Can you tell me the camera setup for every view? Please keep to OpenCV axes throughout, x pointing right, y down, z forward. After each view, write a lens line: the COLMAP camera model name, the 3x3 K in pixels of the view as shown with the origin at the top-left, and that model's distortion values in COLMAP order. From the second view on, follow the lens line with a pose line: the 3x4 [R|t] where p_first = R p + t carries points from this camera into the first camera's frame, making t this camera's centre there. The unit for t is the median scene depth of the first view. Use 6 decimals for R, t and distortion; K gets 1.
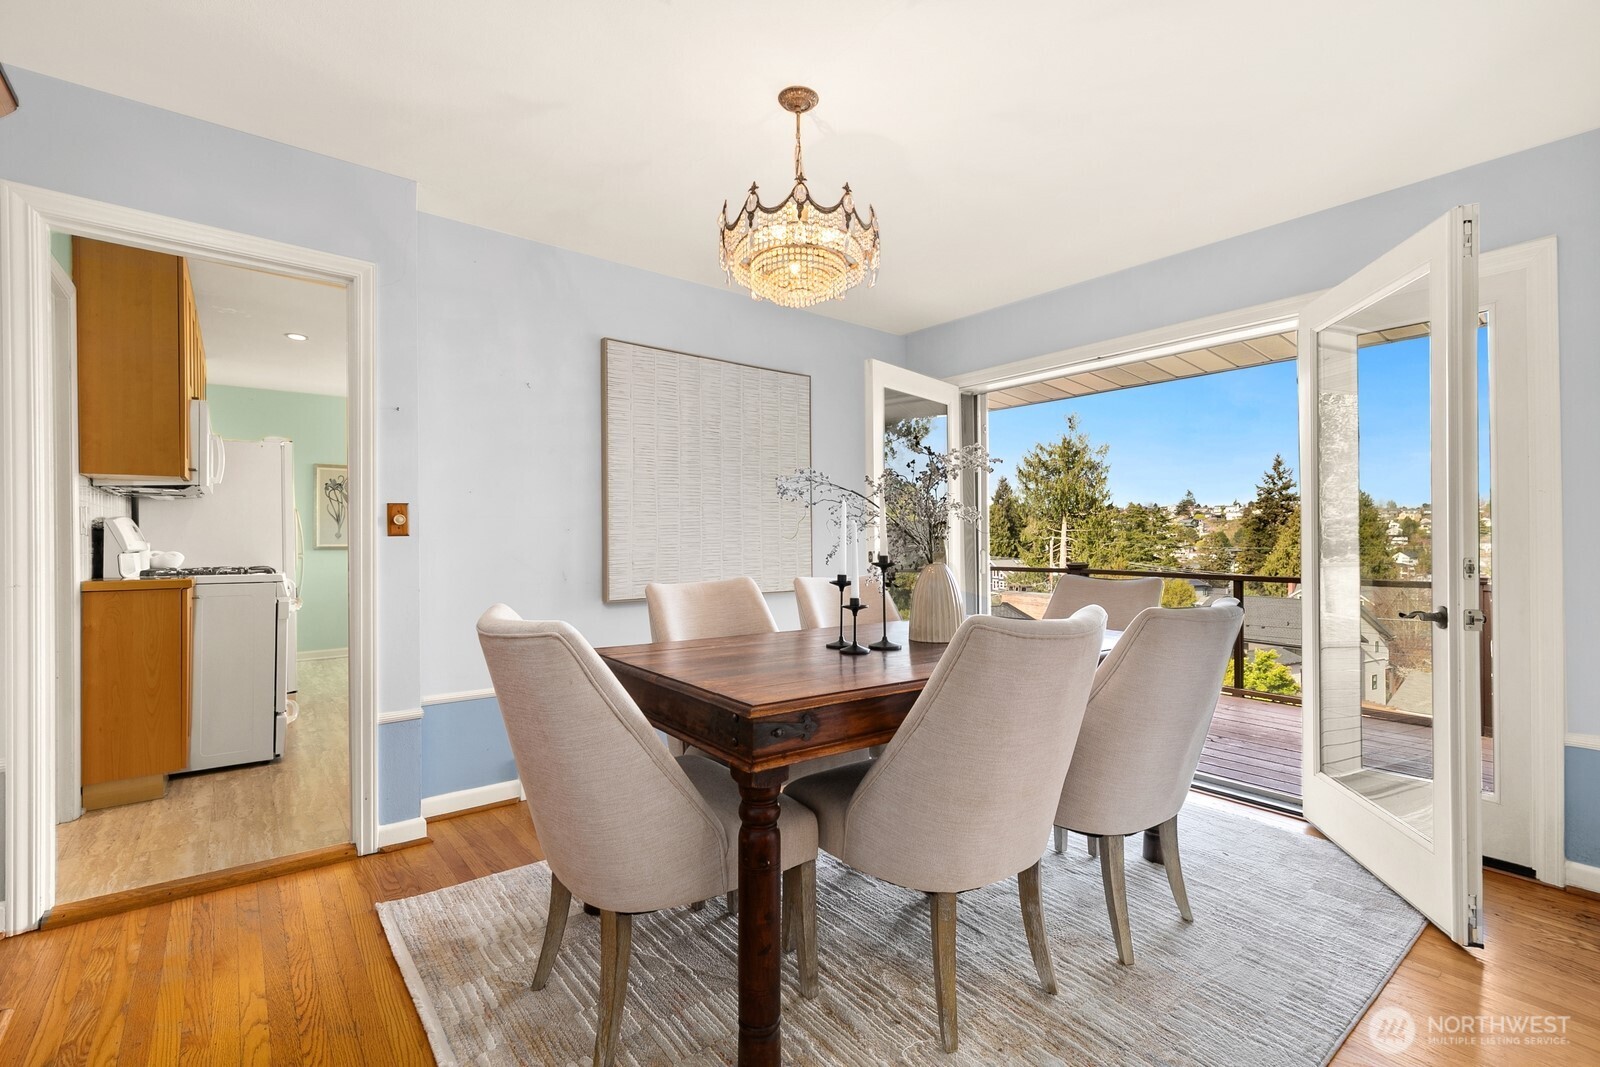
lens RADIAL K [[721.5, 0, 800.0], [0, 721.5, 533.5], [0, 0, 1]] dist [0.001189, -0.000082]
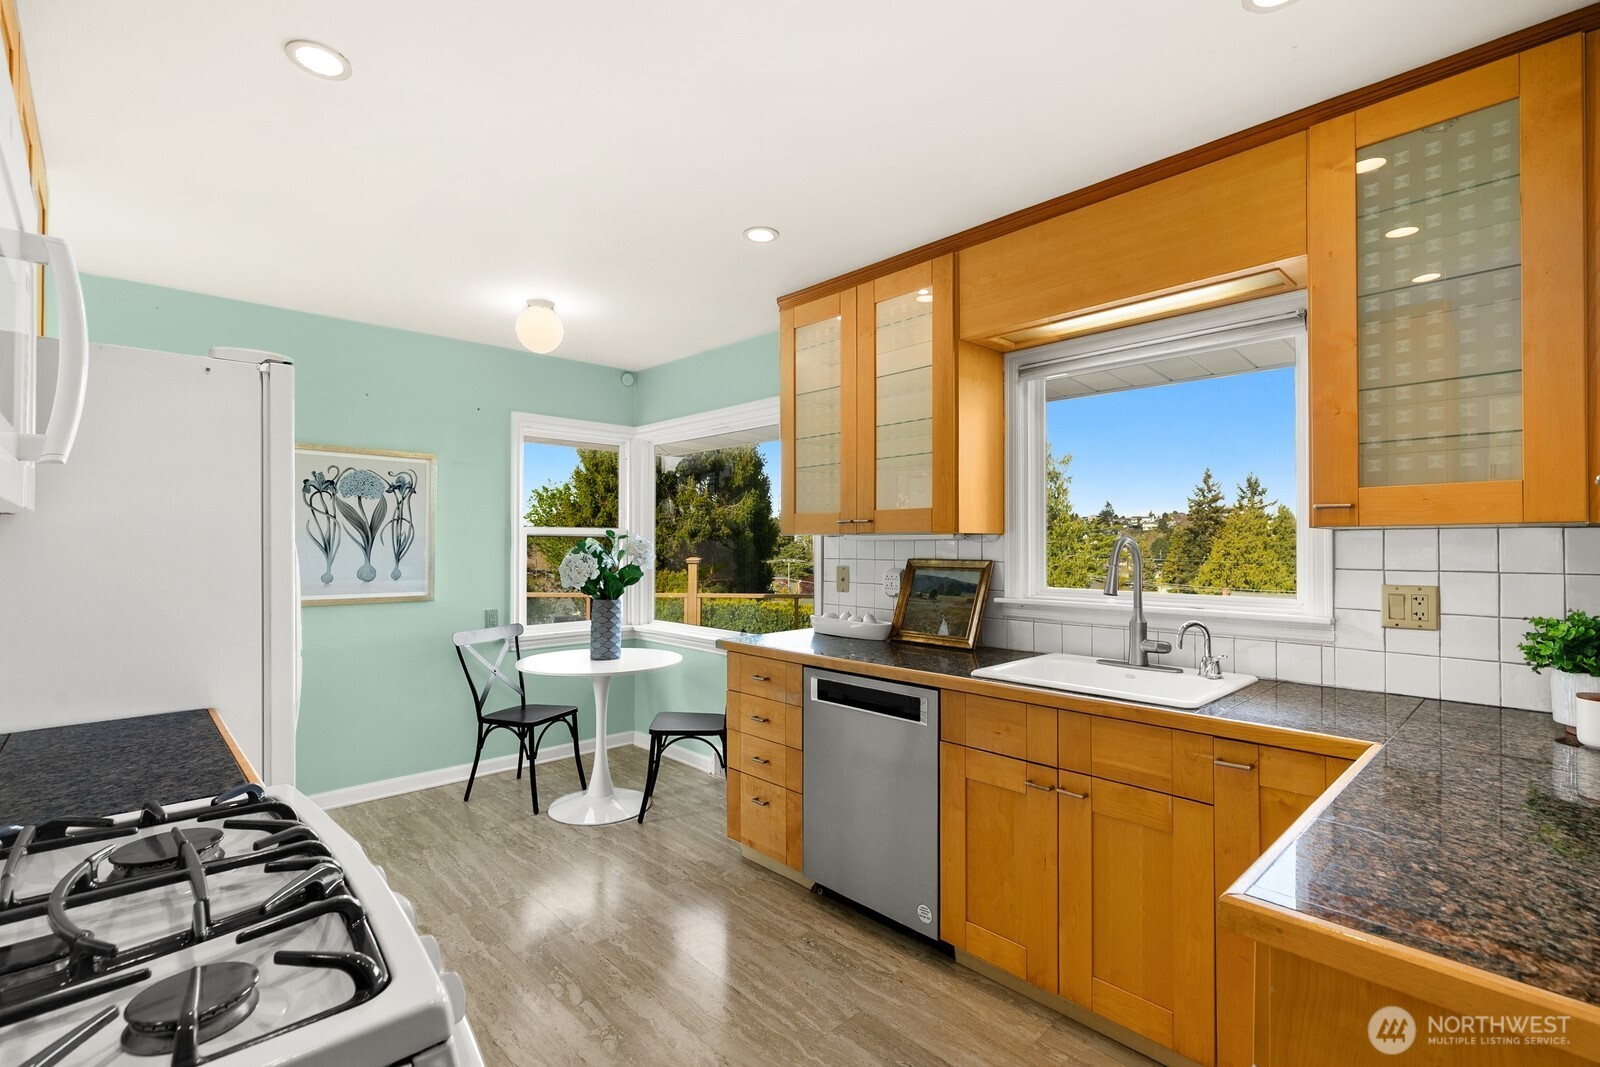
lens RADIAL K [[723.6, 0, 797.7], [0, 723.6, 537.2], [0, 0, 1]] dist [0.008495, -0.000624]
pose [[0.995679, 0.006932, 0.092602, -0.036192], [-0.006464, 0.999965, -0.005362, -0.002841], [-0.092635, 0.004741, 0.995689, 0.046216]]
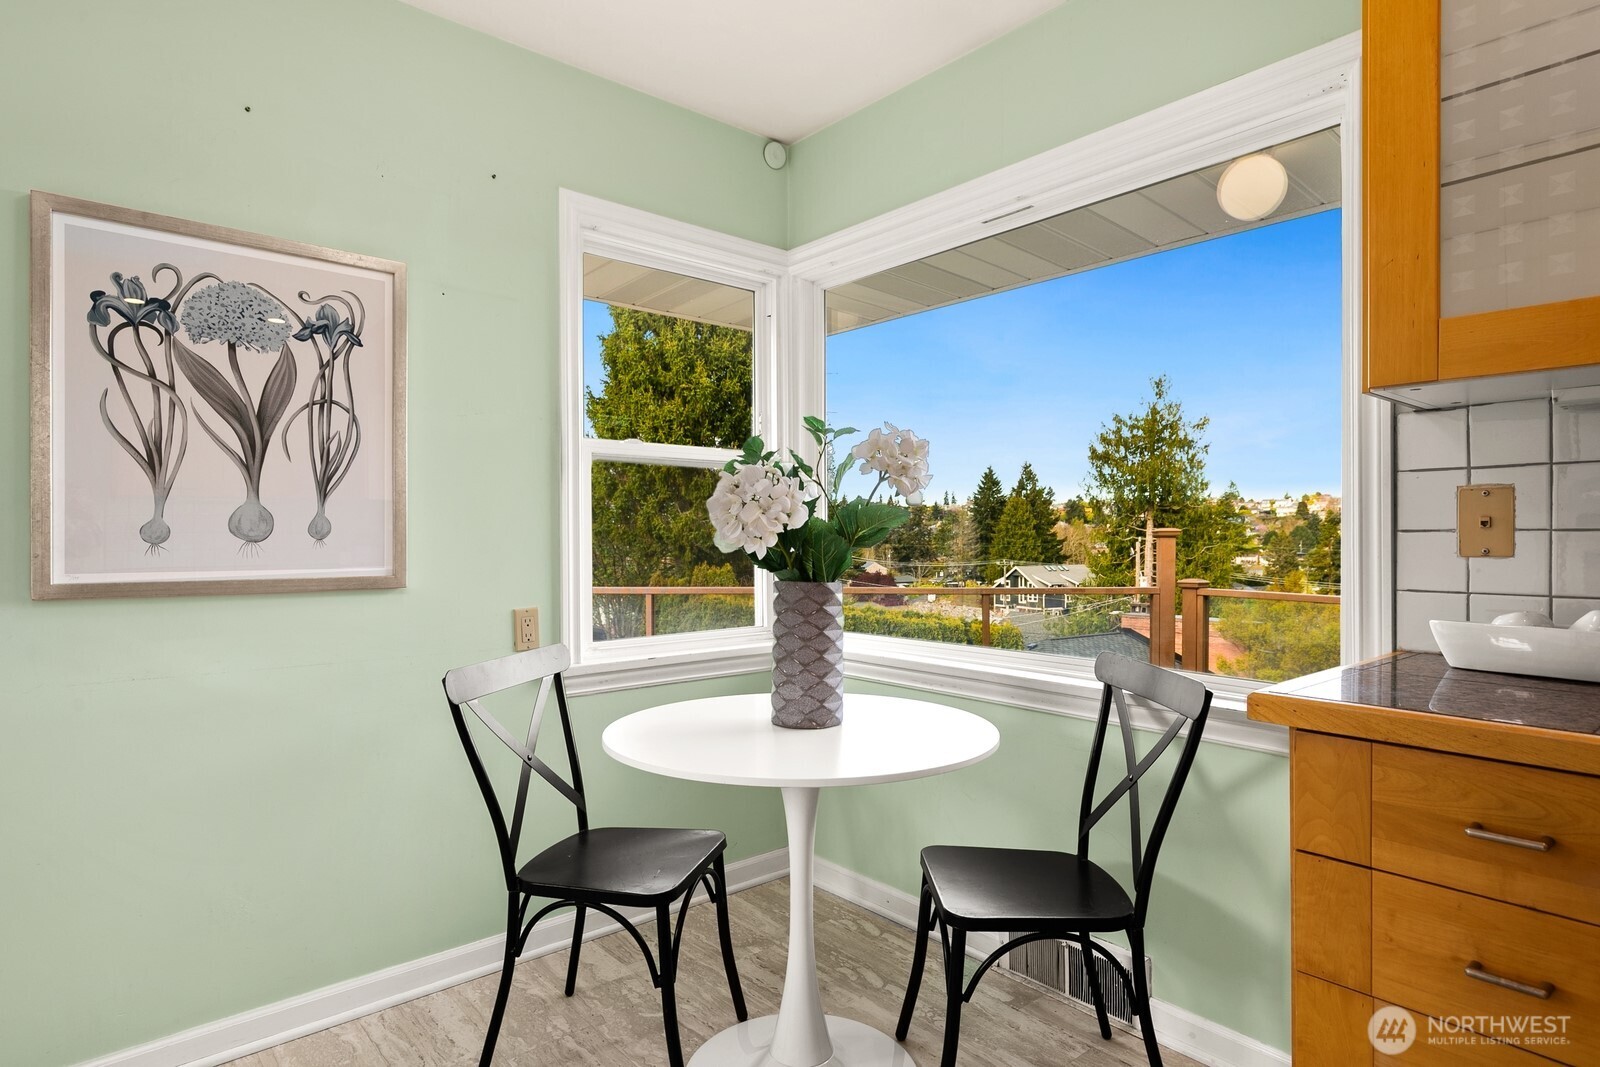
lens RADIAL K [[883.9, 0, 799.1], [0, 883.9, 538.0], [0, 0, 1]] dist [0.004448, 0.000836]
pose [[0.999062, -0.000012, 0.043310, -0.047575], [-0.000244, 0.999983, 0.005896, 0.000281], [-0.043309, -0.005901, 0.999044, 0.075901]]
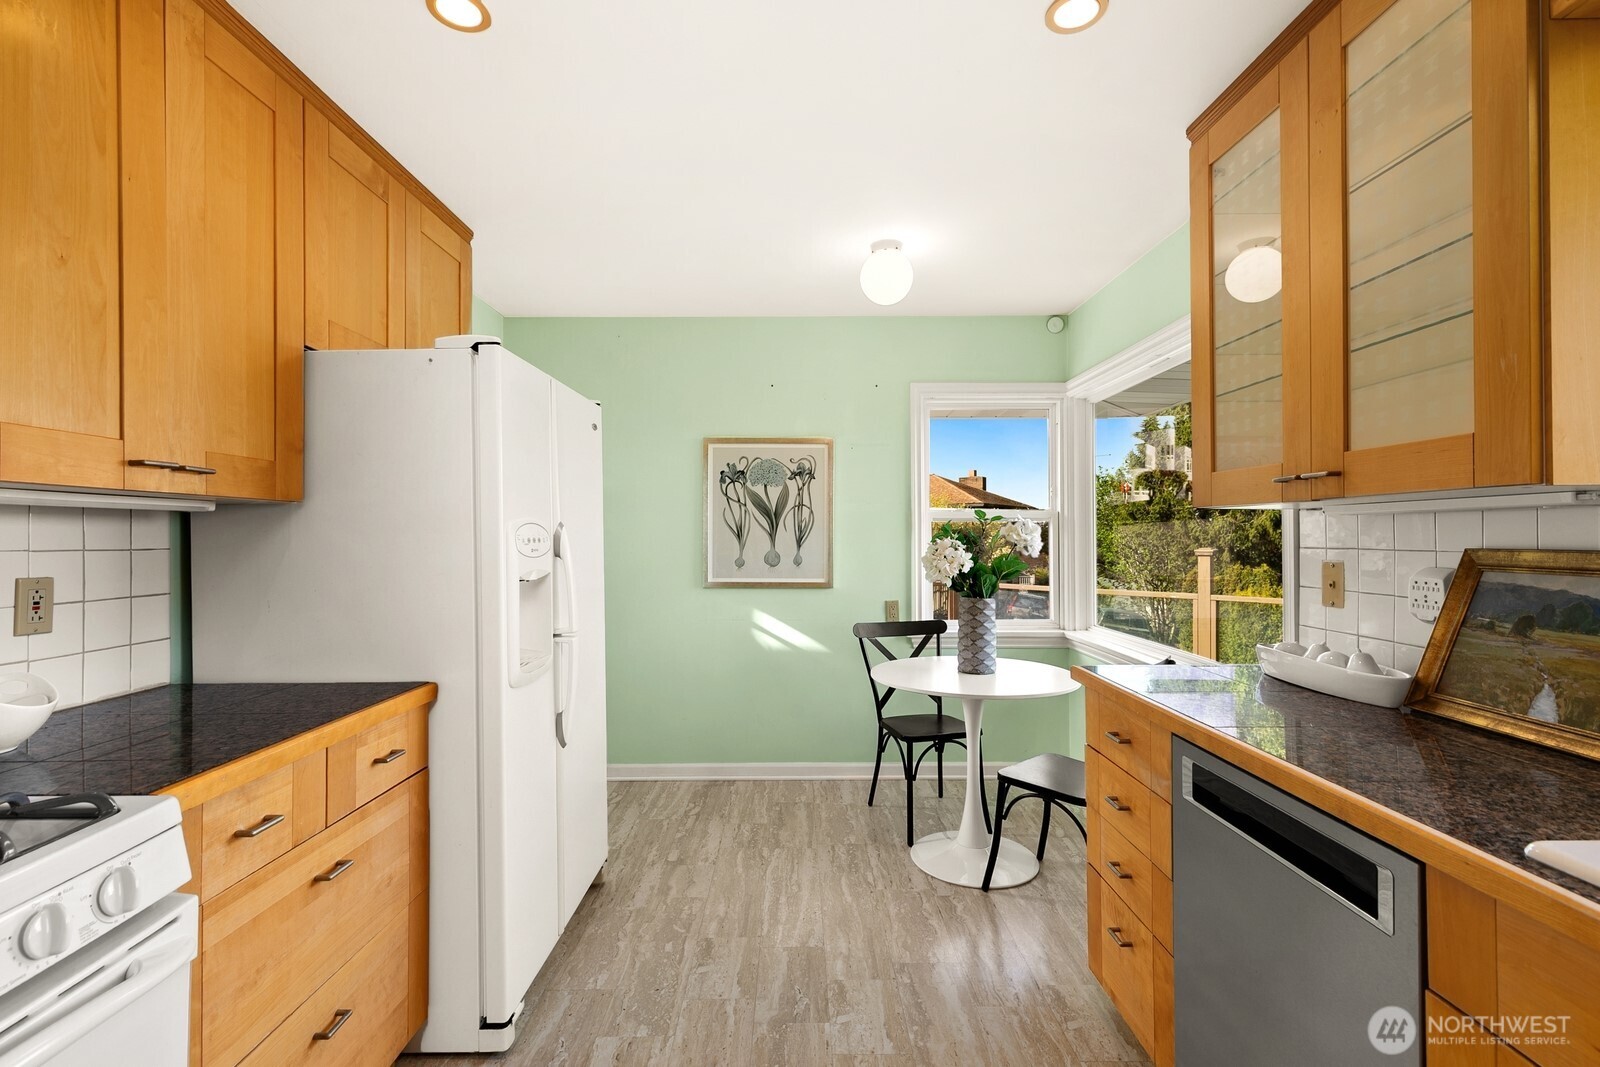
lens RADIAL K [[719.8, 0, 797.5], [0, 719.8, 530.7], [0, 0, 1]] dist [0.008431, -0.000208]
pose [[0.788321, -0.002224, -0.615260, -0.026903], [0.002710, 0.999996, -0.000143, -0.002338], [0.615259, -0.001554, 0.788324, 0.061652]]
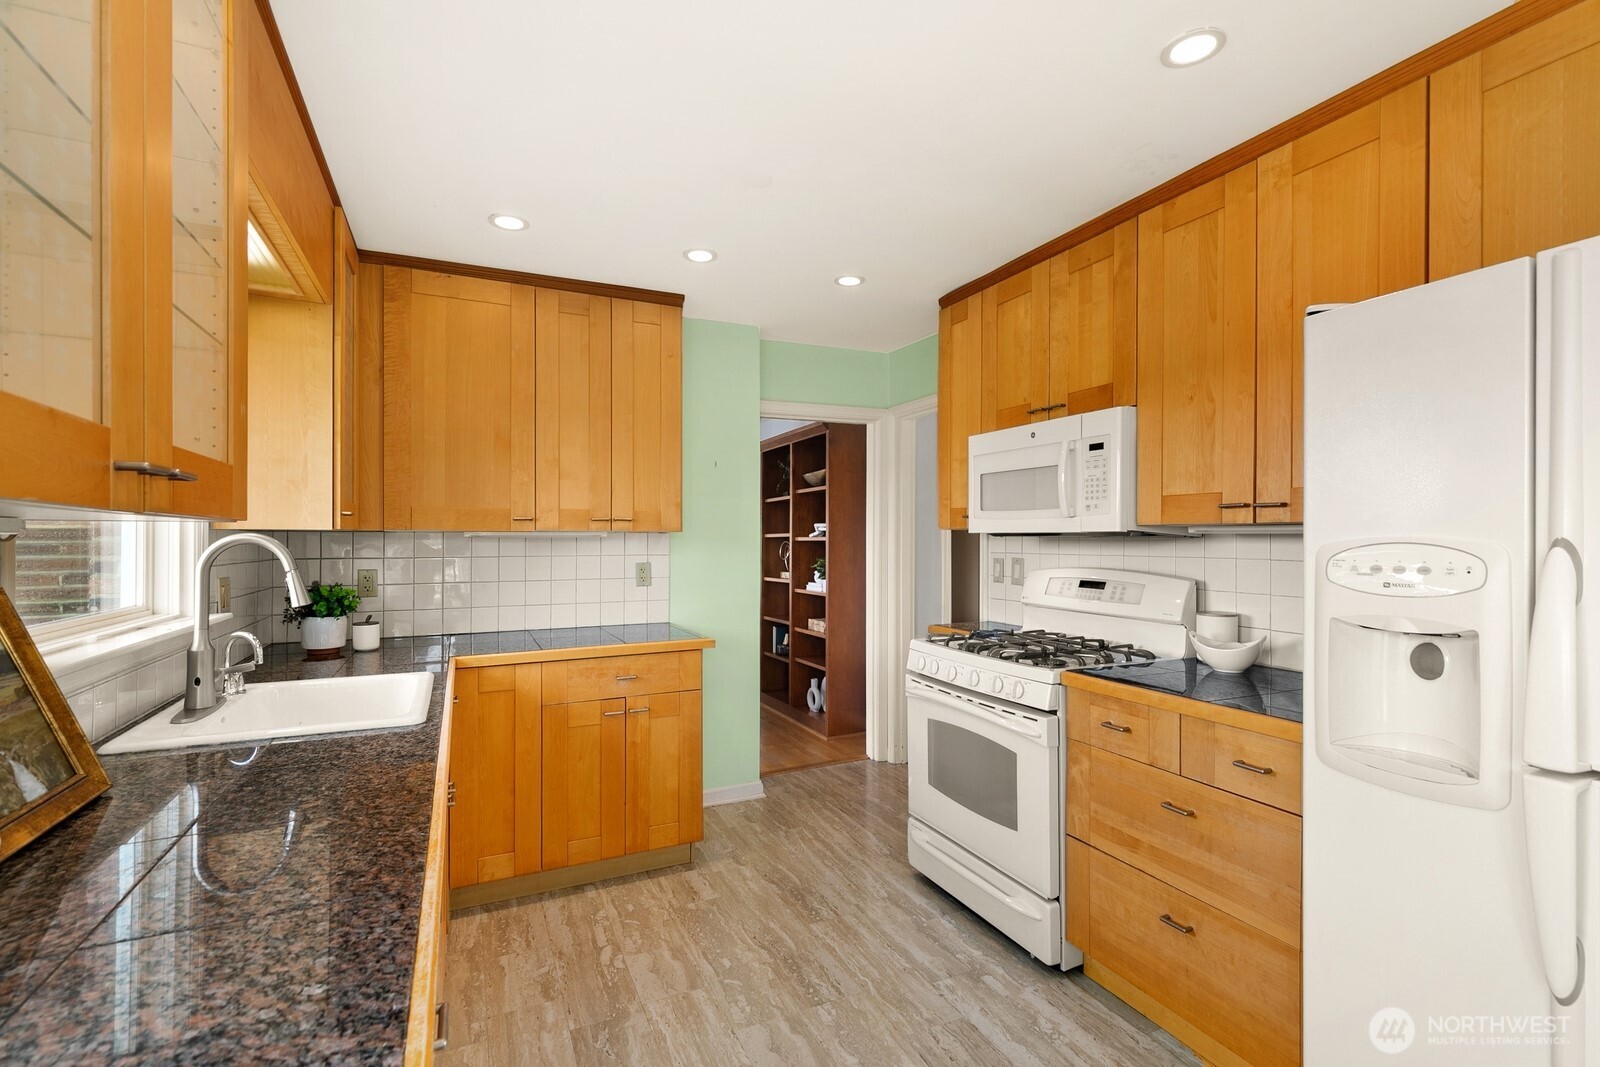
lens RADIAL K [[721.2, 0, 799.0], [0, 721.2, 537.4], [0, 0, 1]] dist [0.009278, -0.000281]
pose [[-0.973174, 0.004597, 0.230024, -0.043484], [0.002802, 0.999963, -0.008131, -0.002737], [-0.230052, -0.007269, -0.973151, 0.101991]]
